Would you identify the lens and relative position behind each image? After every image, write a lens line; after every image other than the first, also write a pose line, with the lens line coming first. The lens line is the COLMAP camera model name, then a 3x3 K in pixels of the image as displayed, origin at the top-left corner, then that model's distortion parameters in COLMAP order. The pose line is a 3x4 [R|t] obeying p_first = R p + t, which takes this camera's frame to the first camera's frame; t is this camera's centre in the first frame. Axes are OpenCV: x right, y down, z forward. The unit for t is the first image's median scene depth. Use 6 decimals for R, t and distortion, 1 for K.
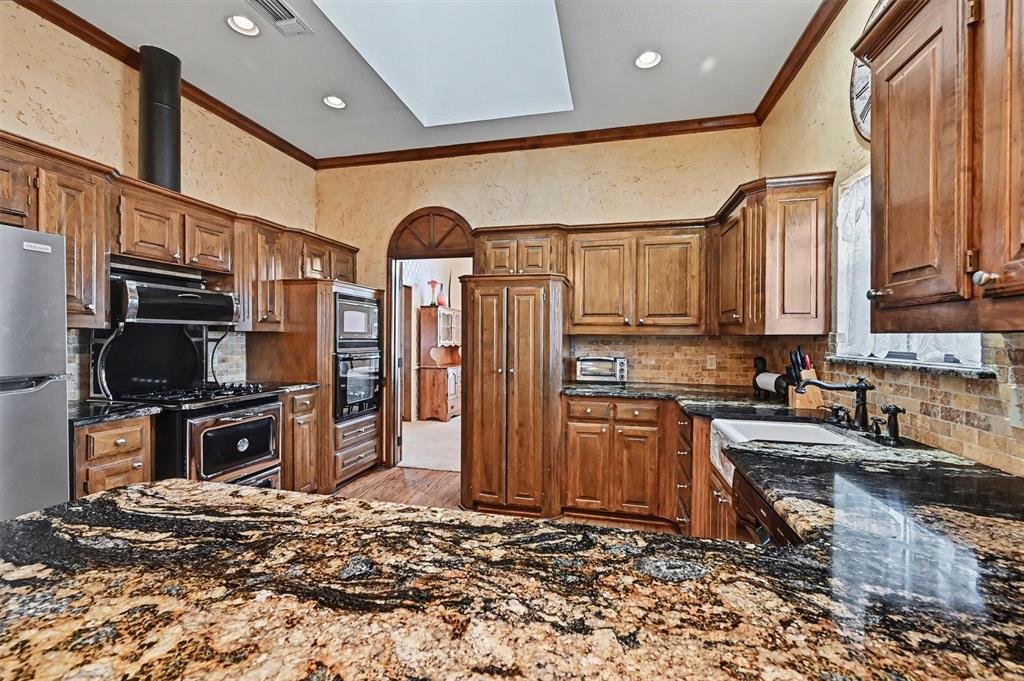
lens RADIAL K [[406.8, 0, 524.5], [0, 406.8, 340.9], [0, 0, 1]] dist [-0.001400, 0.000080]
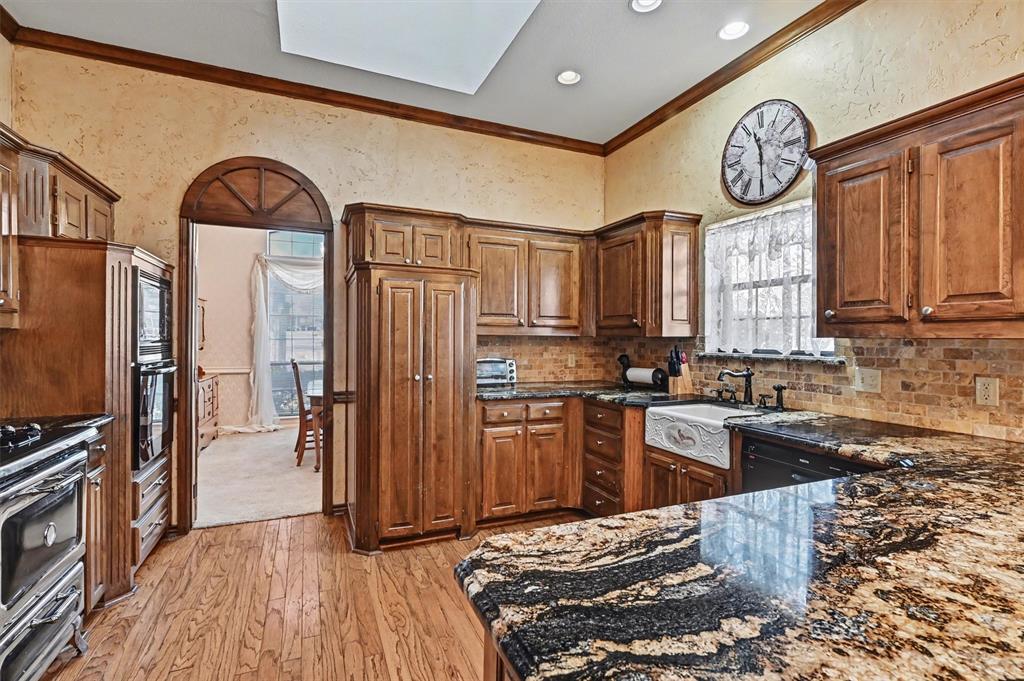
lens RADIAL K [[453.9, 0, 516.9], [0, 453.9, 339.7], [0, 0, 1]] dist [-0.001800, 0.000912]
pose [[0.811953, -0.002945, 0.583715, -0.502148], [0.003066, 0.999995, 0.000781, -0.007424], [-0.583714, 0.001156, 0.811958, 0.117570]]
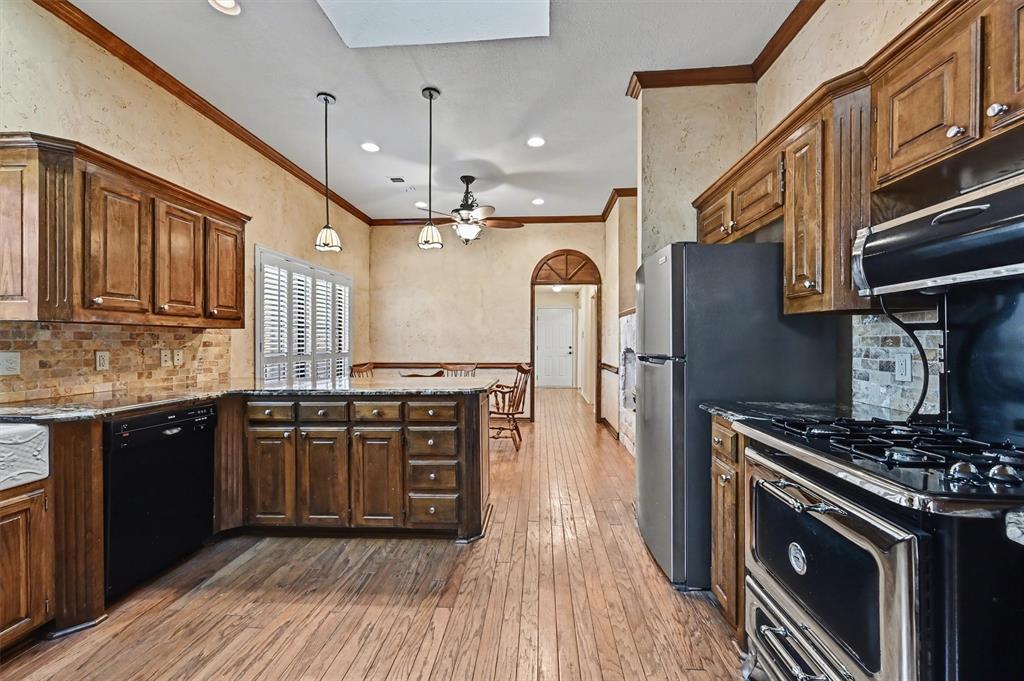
lens RADIAL K [[406.8, 0, 518.6], [0, 406.8, 341.7], [0, 0, 1]] dist [-0.001400, 0.000080]
pose [[-0.990251, -0.004602, -0.139216, -0.319098], [-0.005523, 0.999965, 0.006231, 0.020213], [0.139183, 0.006939, -0.990242, 1.310451]]
